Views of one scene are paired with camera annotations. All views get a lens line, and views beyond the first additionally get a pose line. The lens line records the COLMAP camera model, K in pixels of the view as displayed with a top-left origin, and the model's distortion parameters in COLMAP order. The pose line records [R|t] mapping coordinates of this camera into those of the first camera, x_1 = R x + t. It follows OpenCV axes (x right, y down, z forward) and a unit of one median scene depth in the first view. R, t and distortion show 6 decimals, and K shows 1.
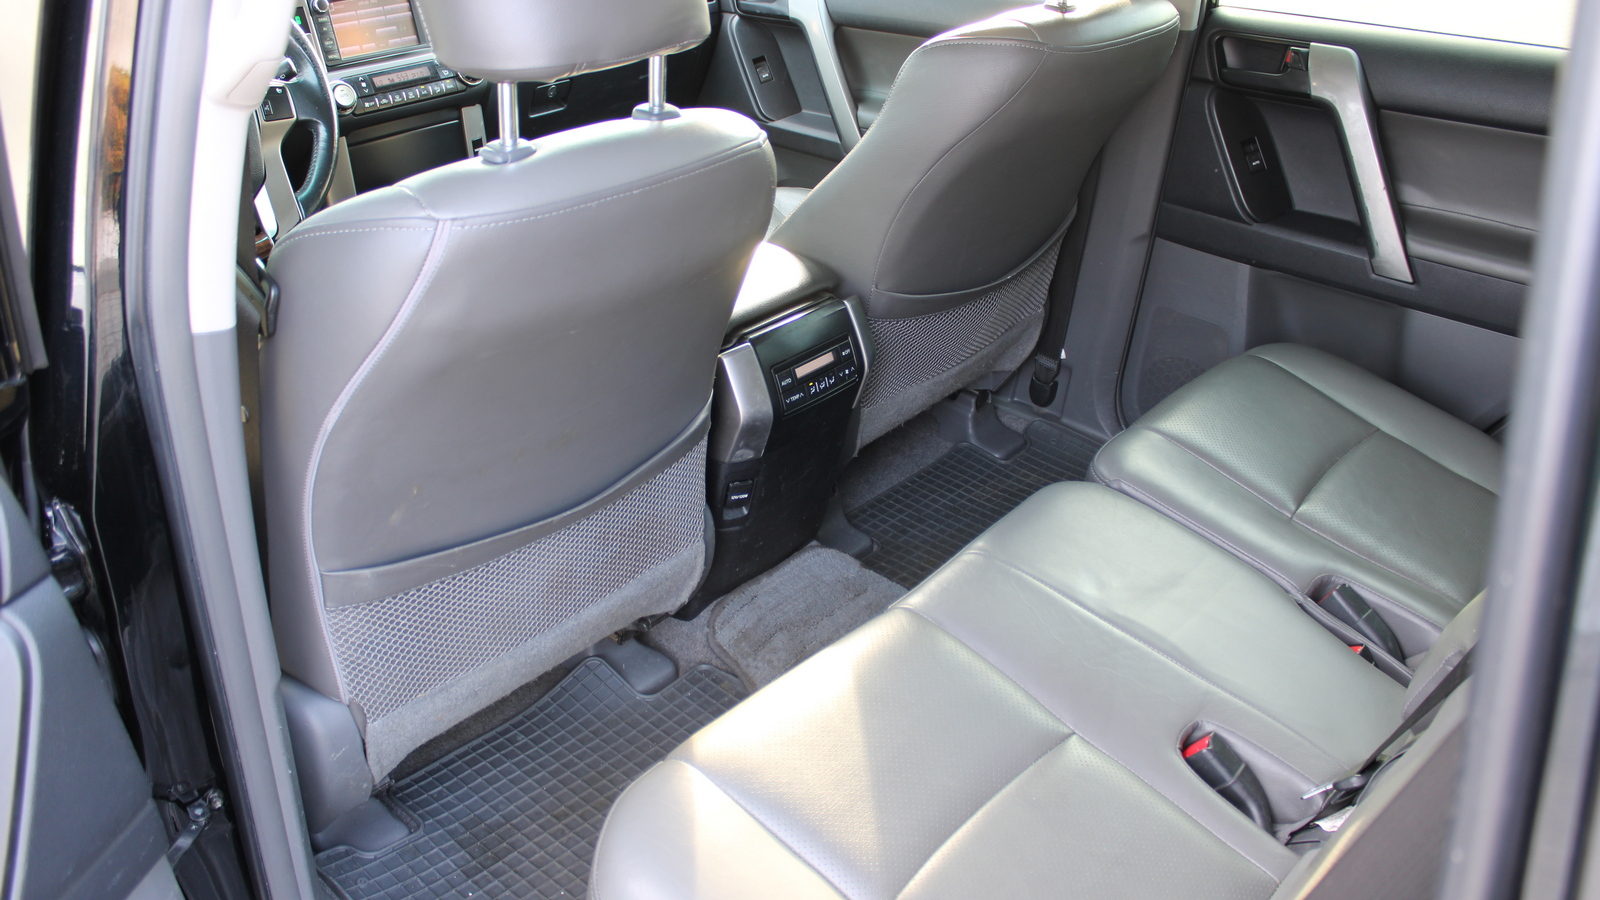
lens RADIAL K [[1355.1, 0, 800.0], [0, 1355.1, 450.0], [0, 0, 1]] dist [-0.162513, 0.147730]
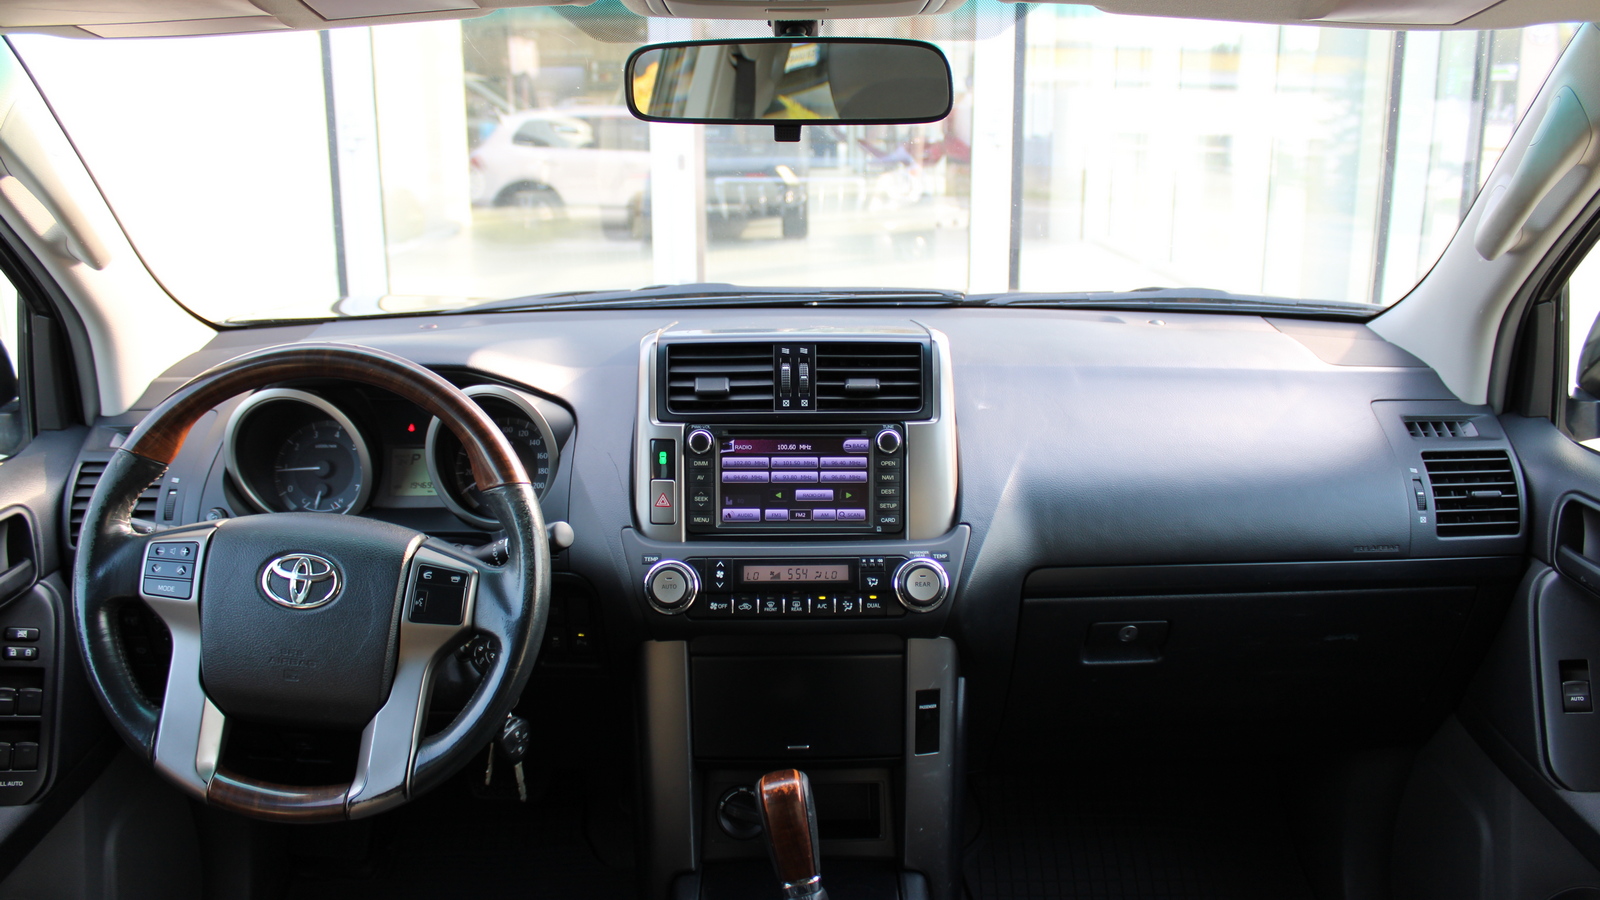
lens RADIAL K [[1355.1, 0, 800.0], [0, 1355.1, 450.0], [0, 0, 1]] dist [-0.162513, 0.147730]
pose [[0.661584, 0.186230, -0.726378, 0.149261], [-0.349998, 0.933373, -0.079477, -0.288869], [0.663180, 0.306812, 0.682685, 0.557914]]
